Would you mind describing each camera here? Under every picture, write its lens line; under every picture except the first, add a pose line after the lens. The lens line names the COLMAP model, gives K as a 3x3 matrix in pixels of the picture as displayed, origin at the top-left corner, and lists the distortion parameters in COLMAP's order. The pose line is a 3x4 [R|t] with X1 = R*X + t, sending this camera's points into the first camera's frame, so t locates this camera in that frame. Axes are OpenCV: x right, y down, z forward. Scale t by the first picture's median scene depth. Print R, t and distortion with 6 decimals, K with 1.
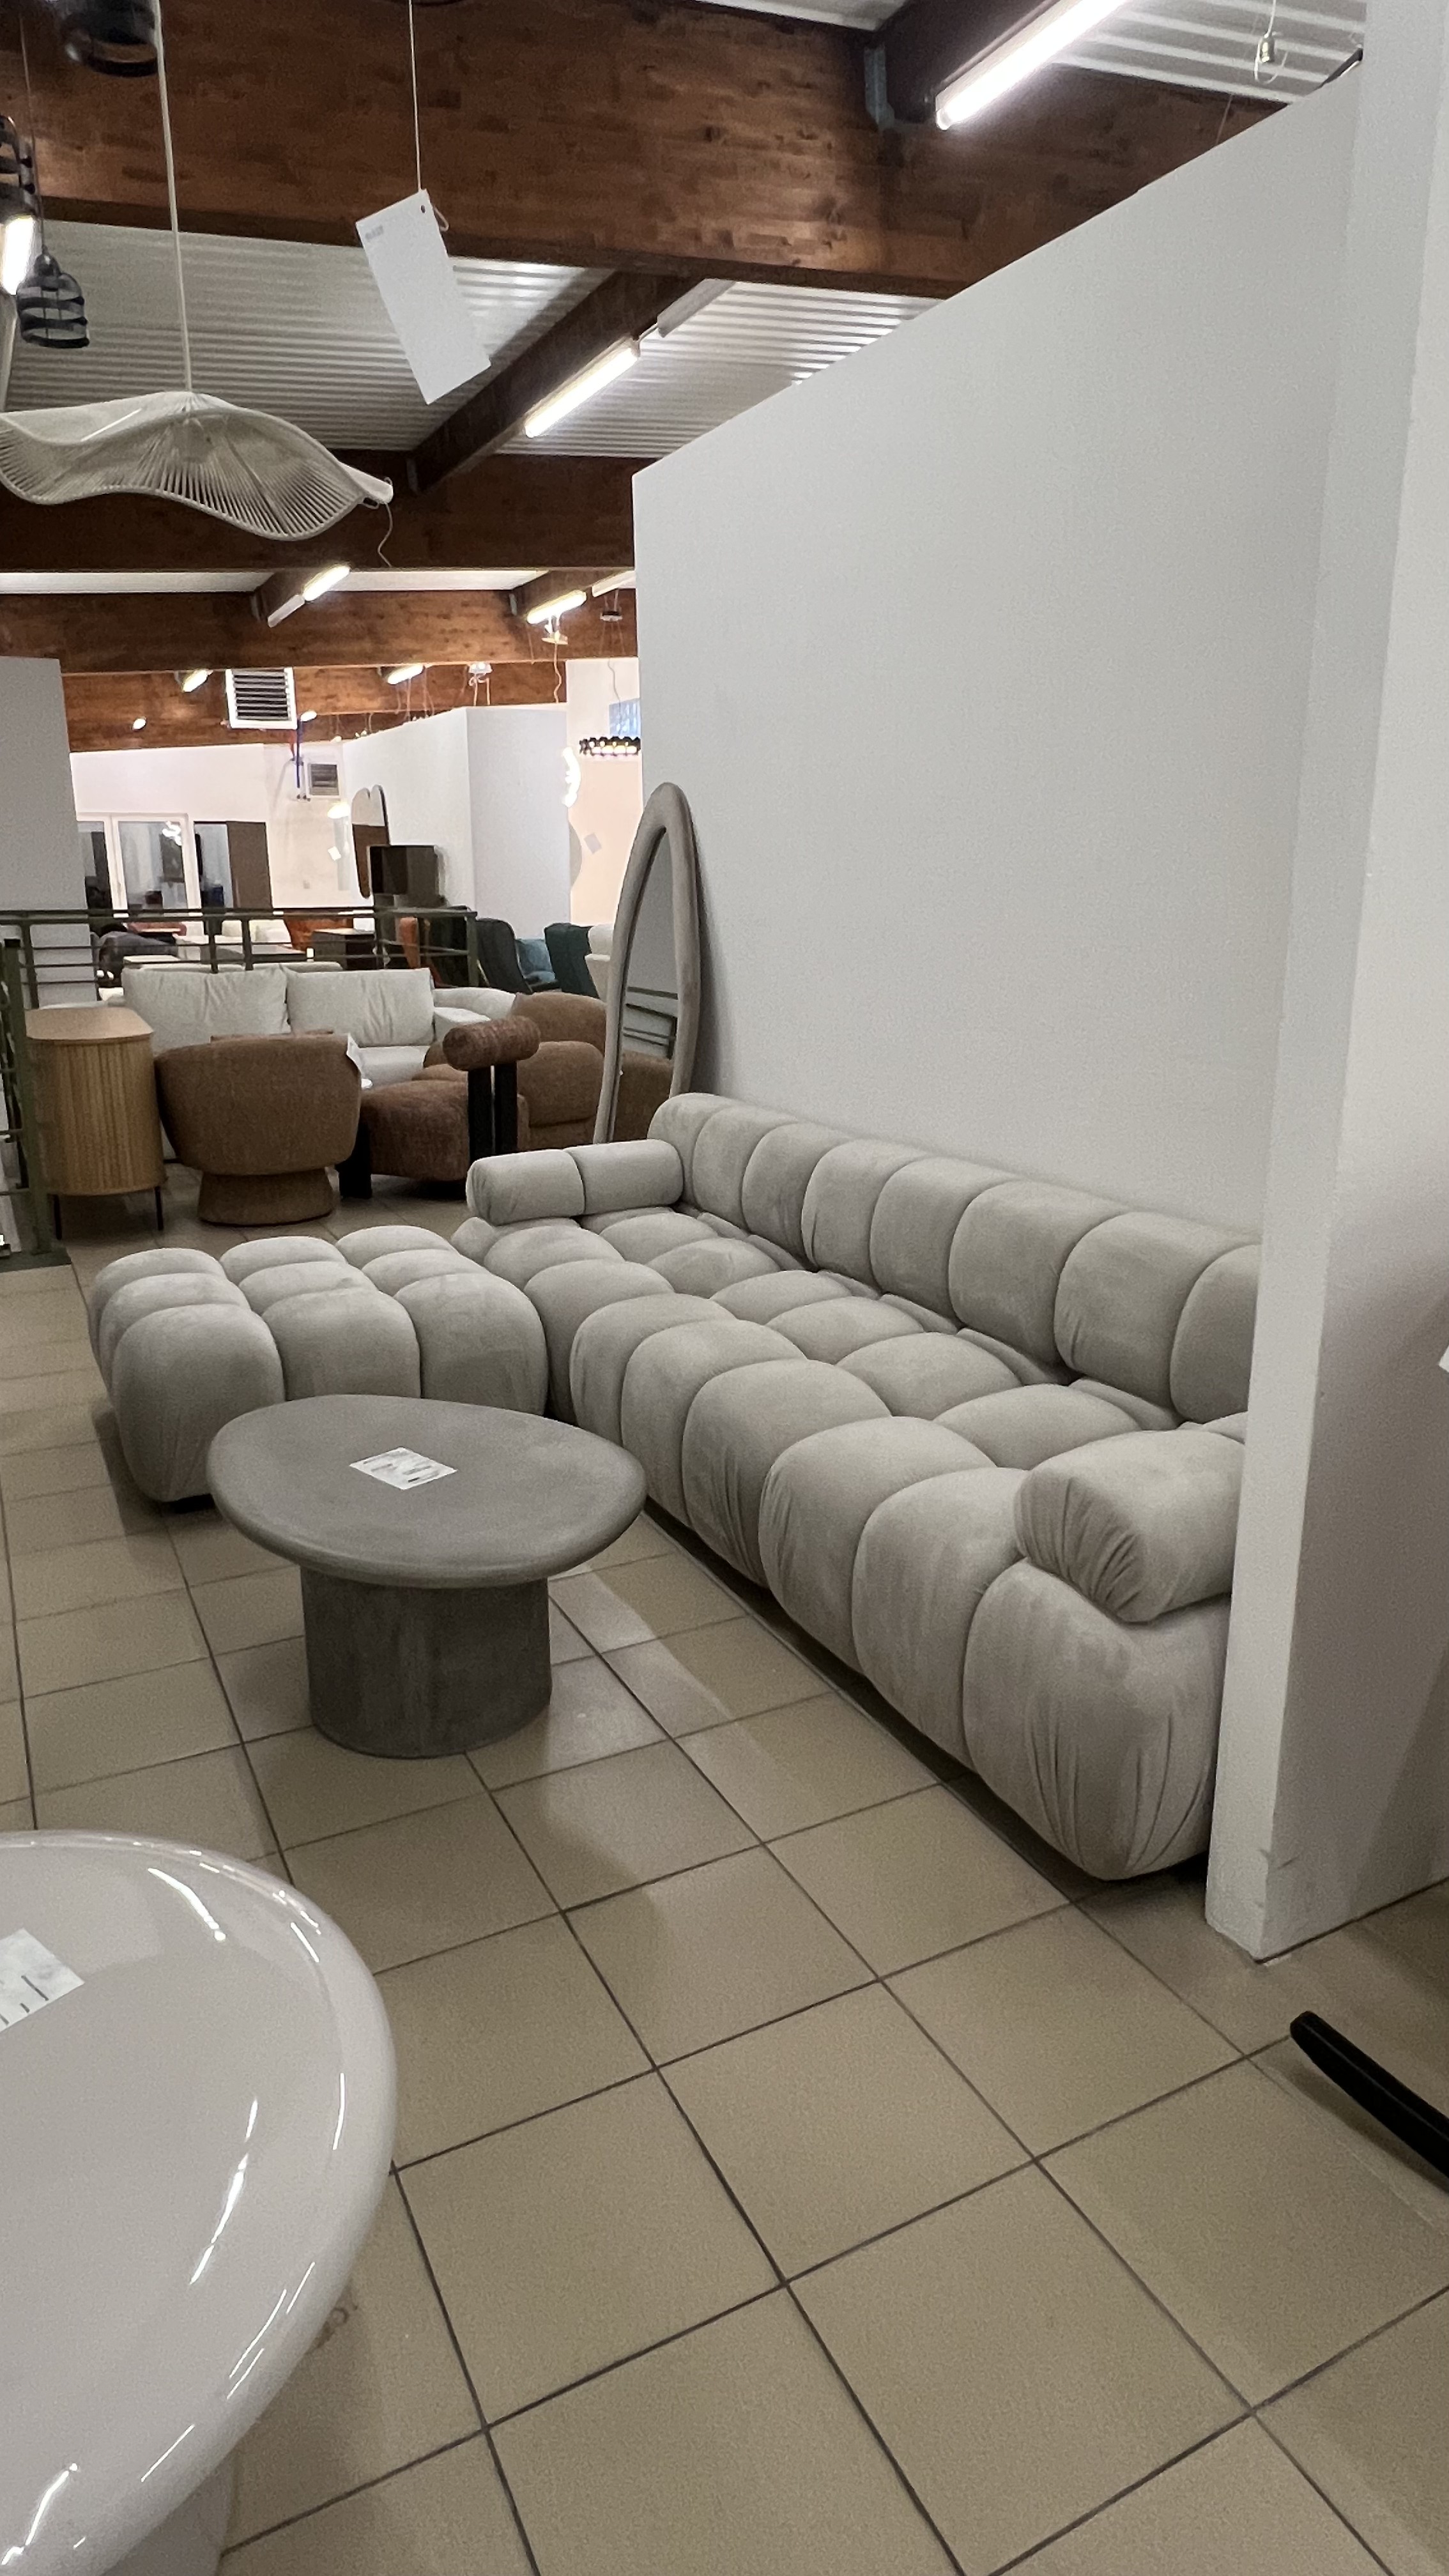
lens RADIAL K [[1569.5, 0, 717.5], [0, 1569.5, 1262.7], [0, 0, 1]] dist [-0.003435, 0.002179]
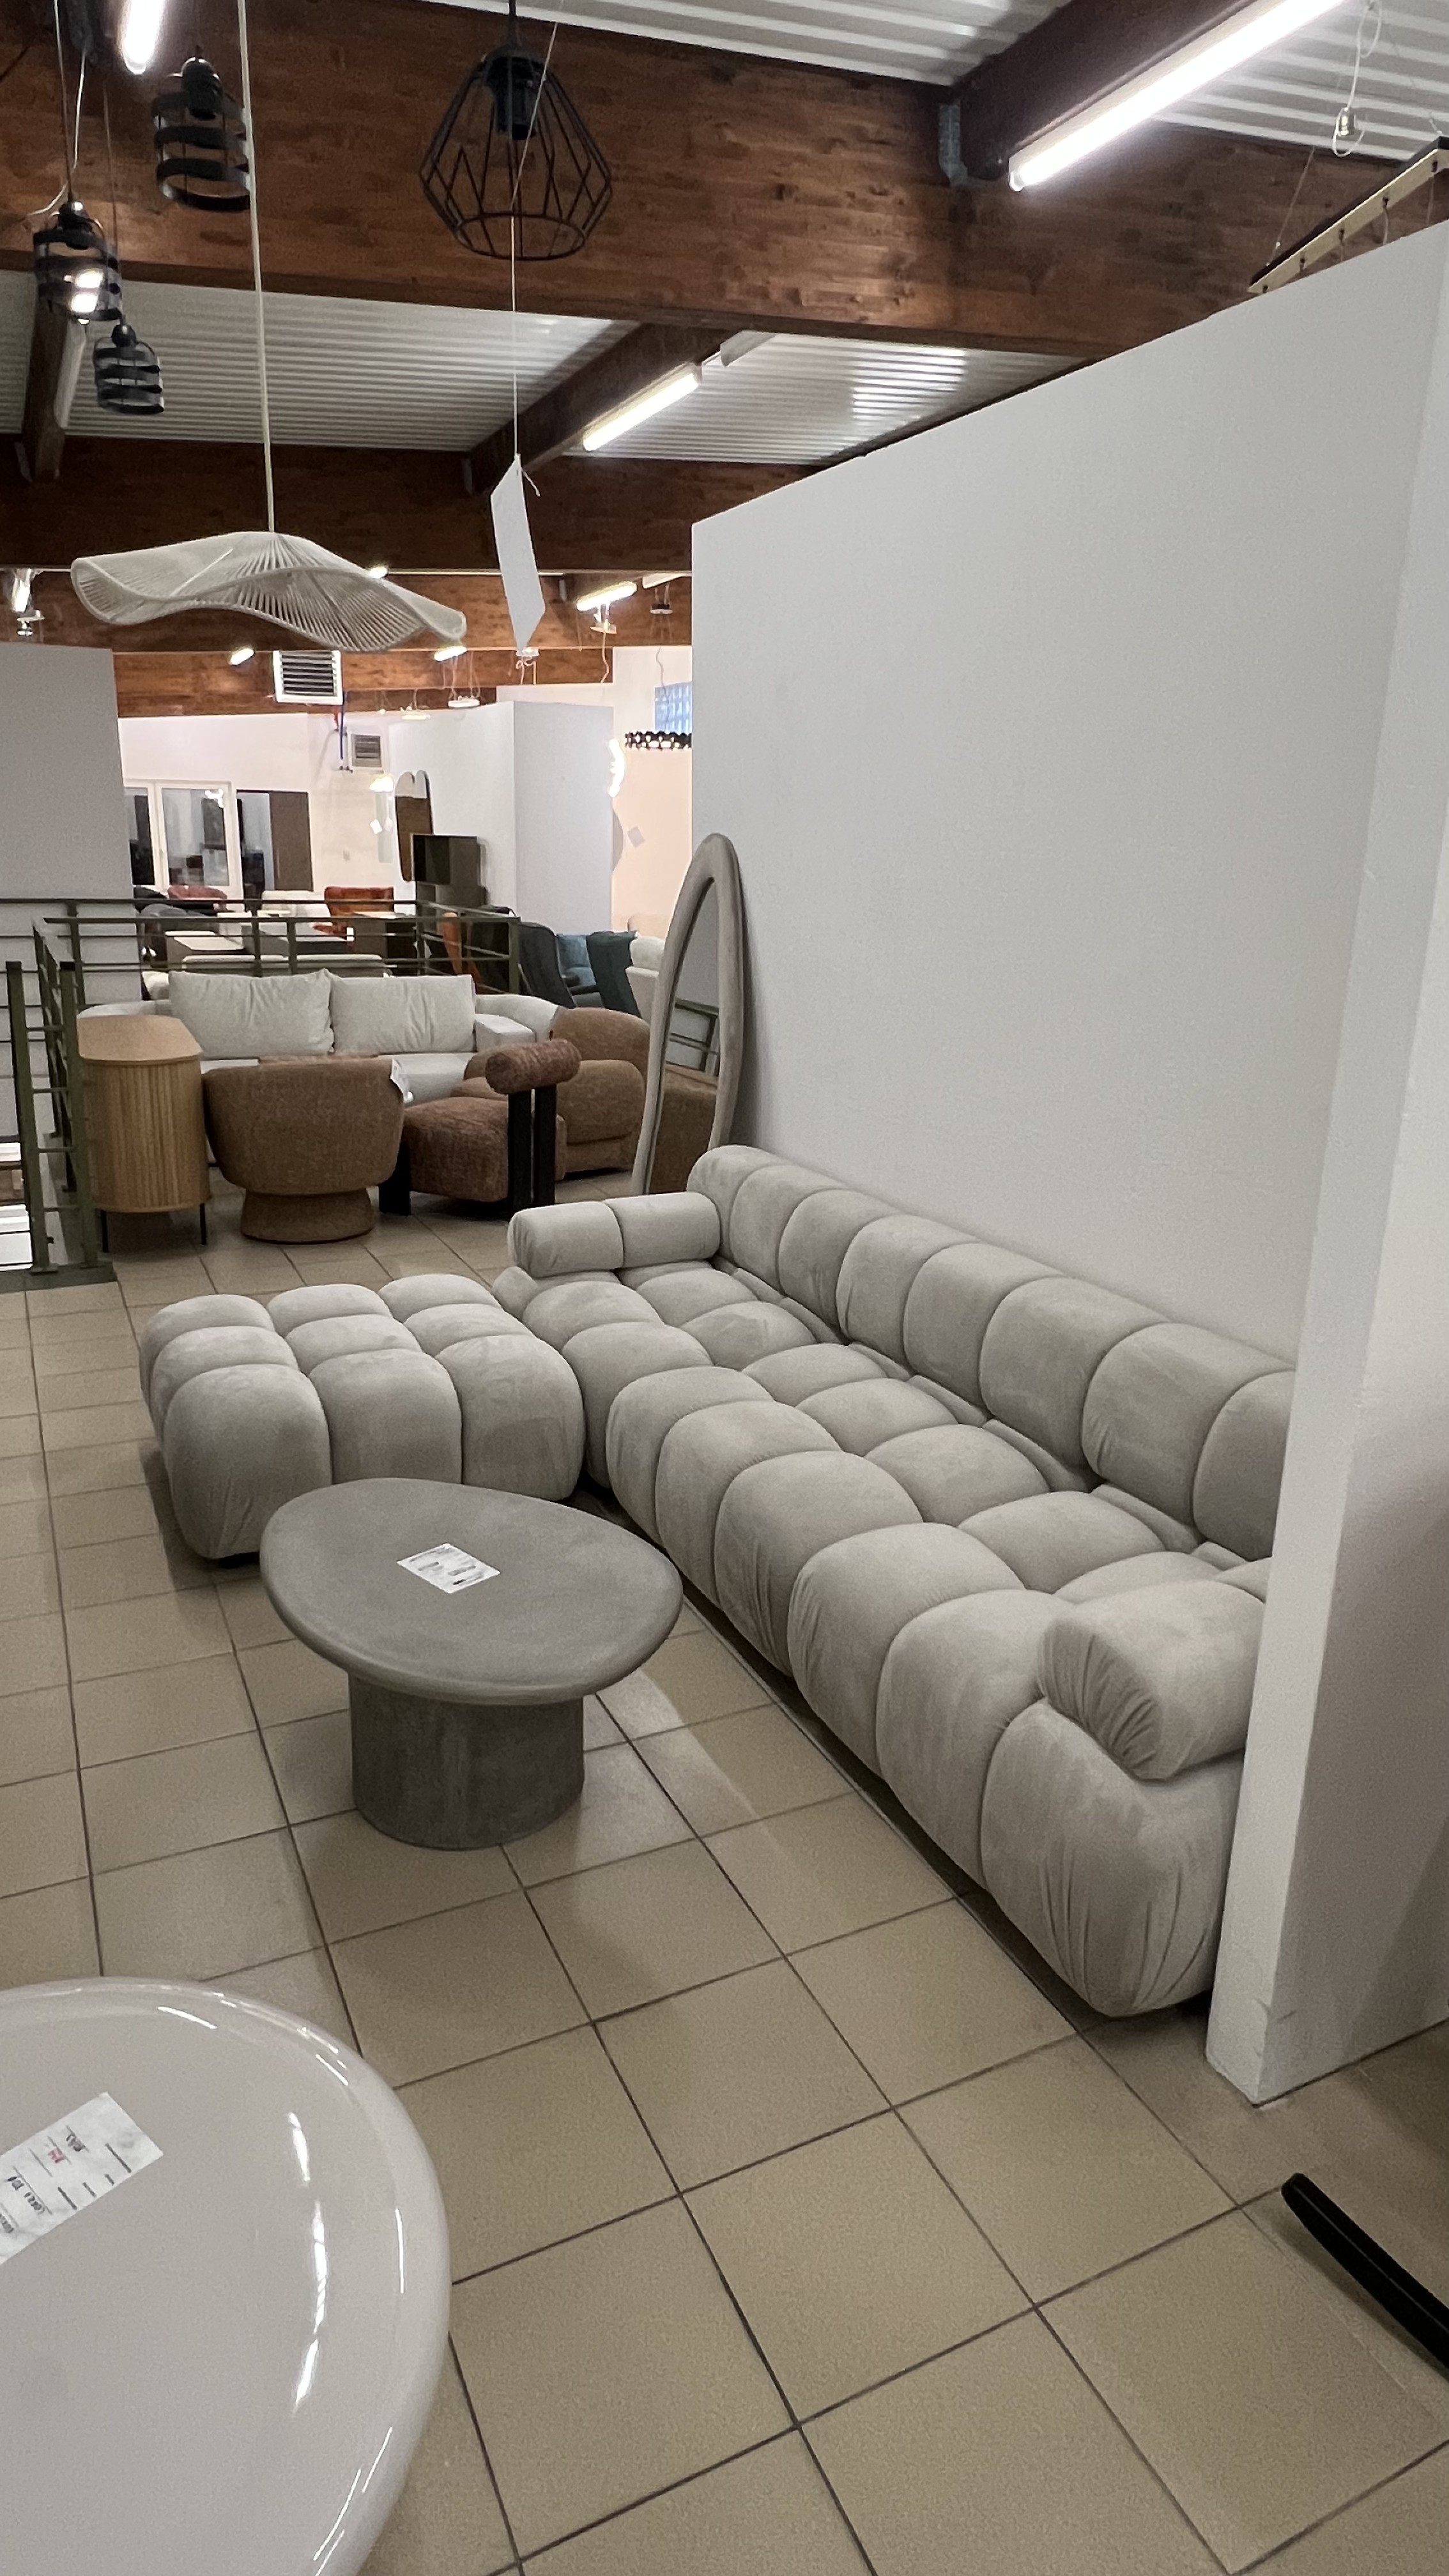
lens RADIAL K [[1569.5, 0, 714.2], [0, 1569.5, 1273.1], [0, 0, 1]] dist [-0.003435, 0.002179]
pose [[0.999309, 0.032619, -0.017830, -0.008542], [-0.032109, 0.999086, 0.028212, -0.068737], [0.018734, -0.027620, 0.999443, -0.021158]]
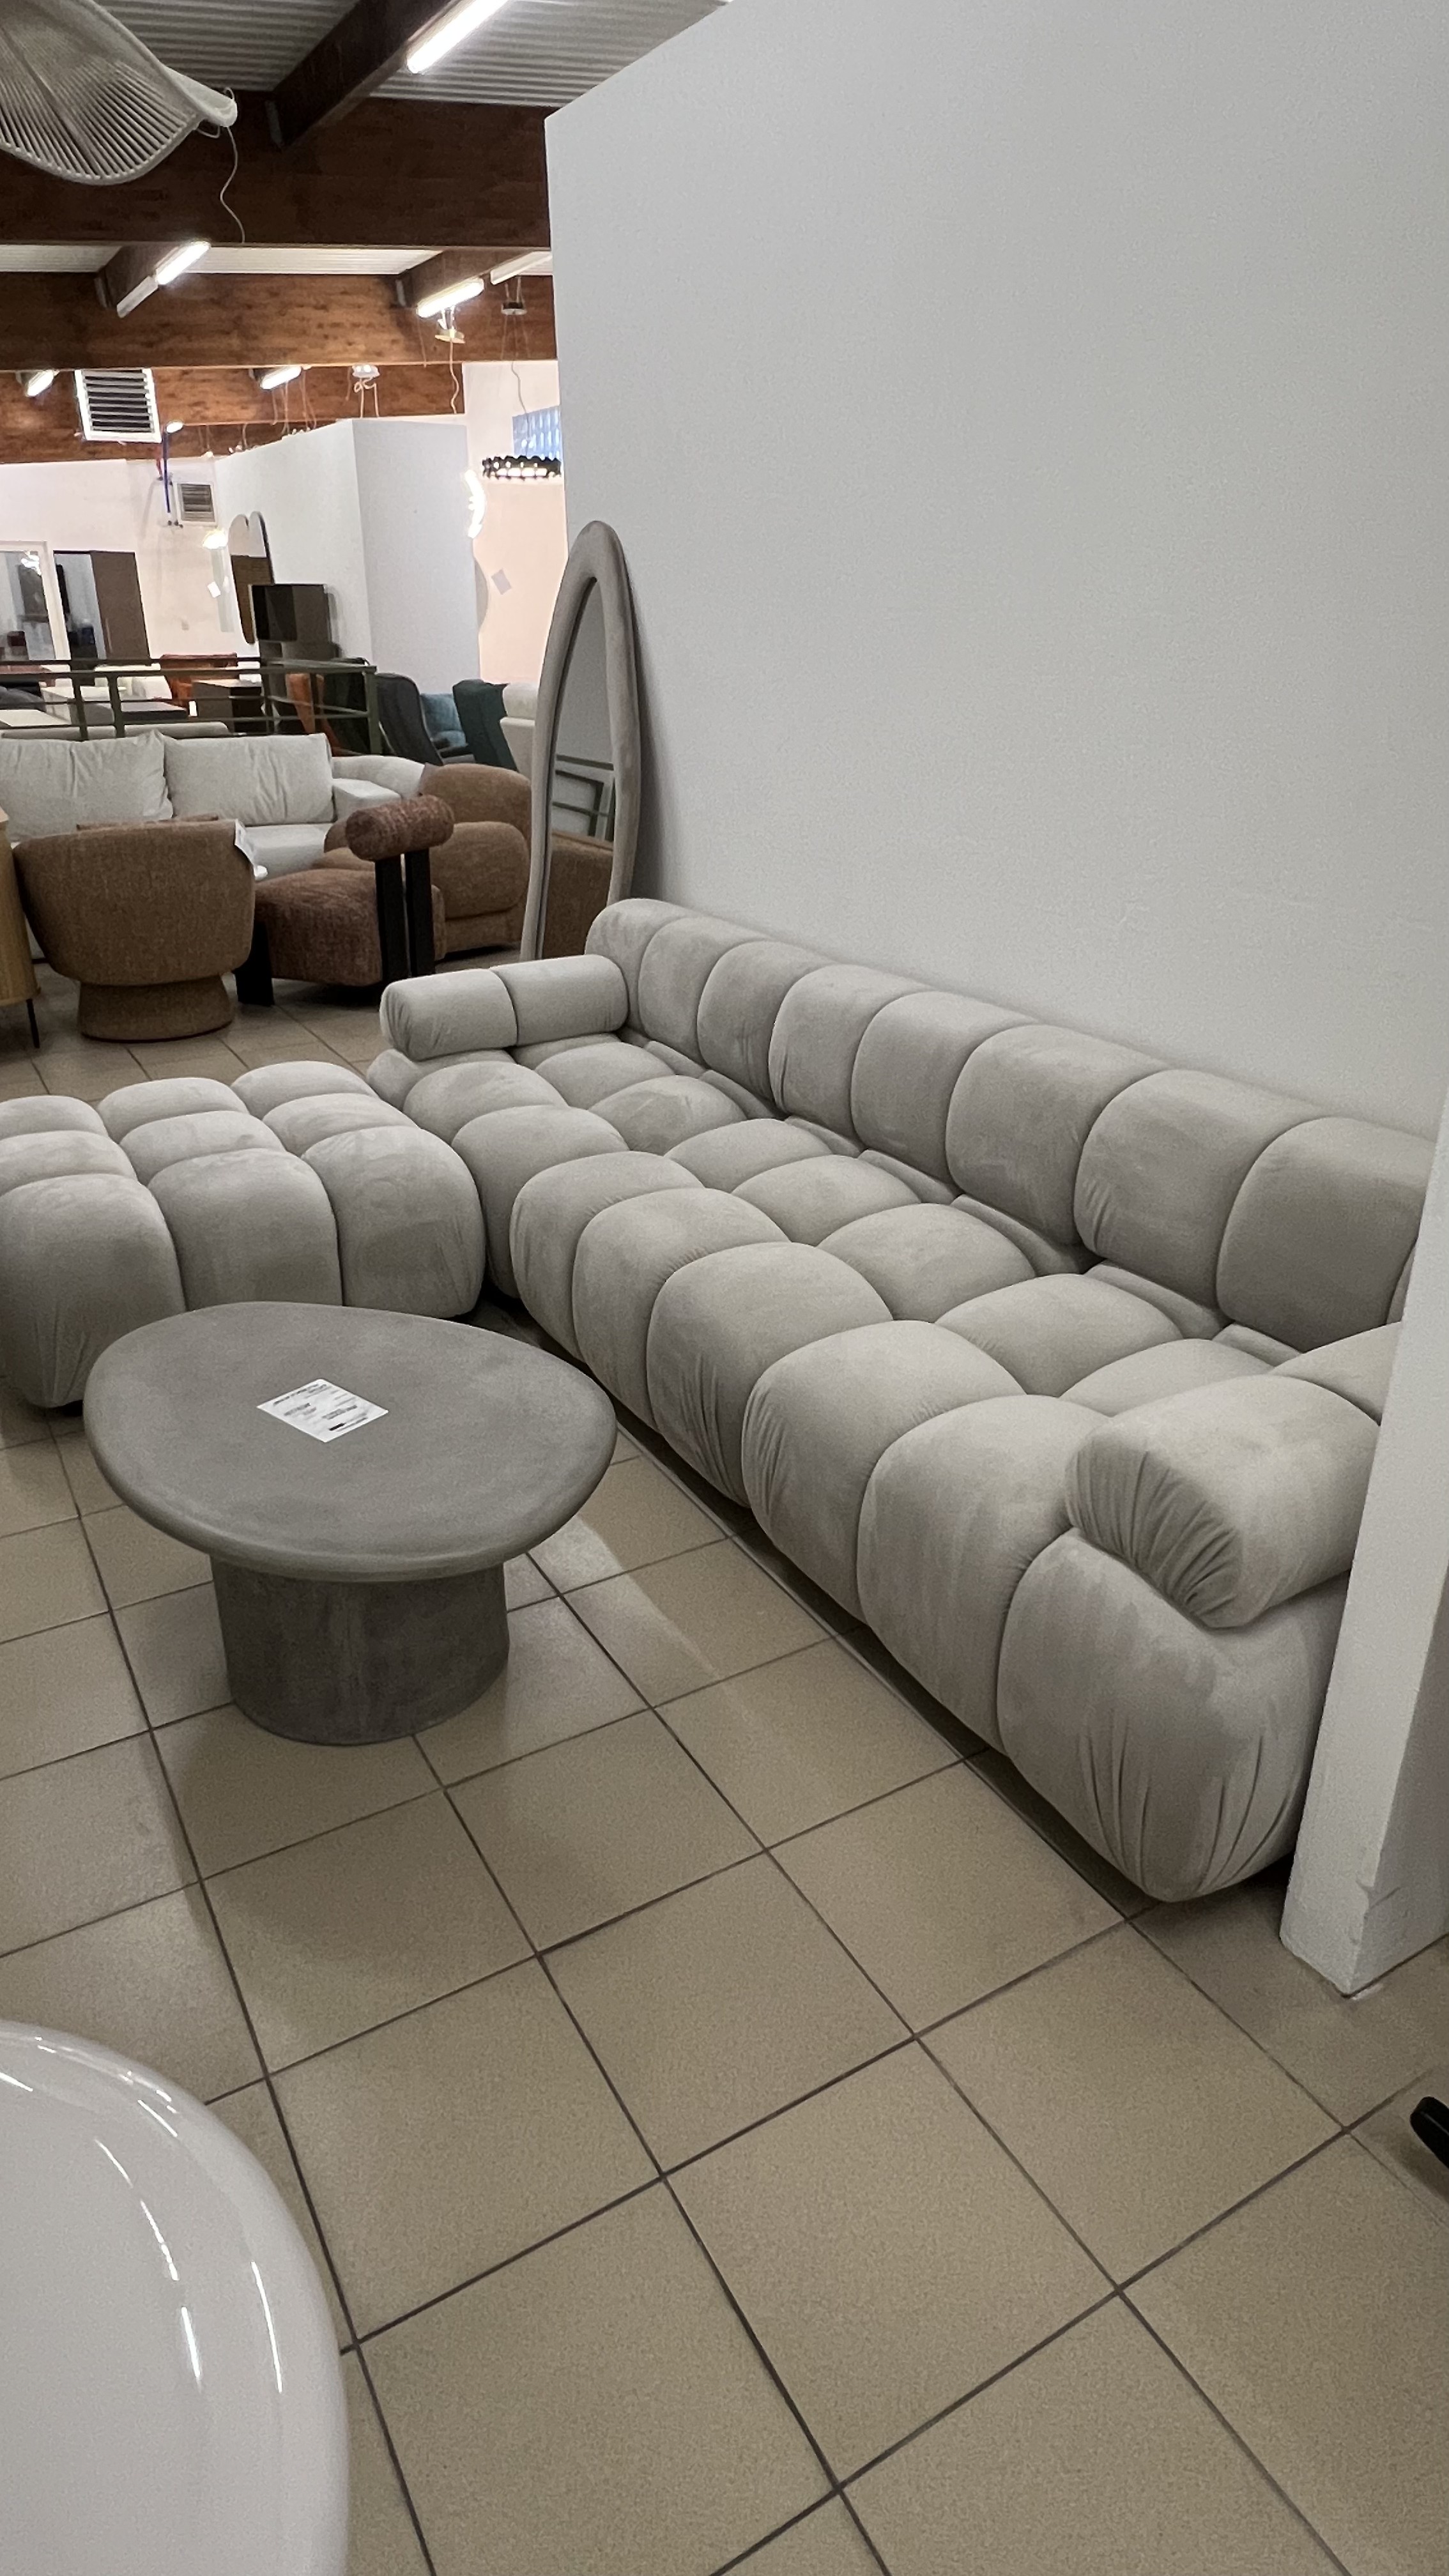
lens RADIAL K [[1569.5, 0, 723.9], [0, 1569.5, 1290.5], [0, 0, 1]] dist [-0.003435, 0.002179]
pose [[0.998480, -0.019092, 0.051704, -0.020059], [0.010246, 0.986031, 0.166244, -0.047461], [-0.054156, -0.165461, 0.984728, 0.121108]]
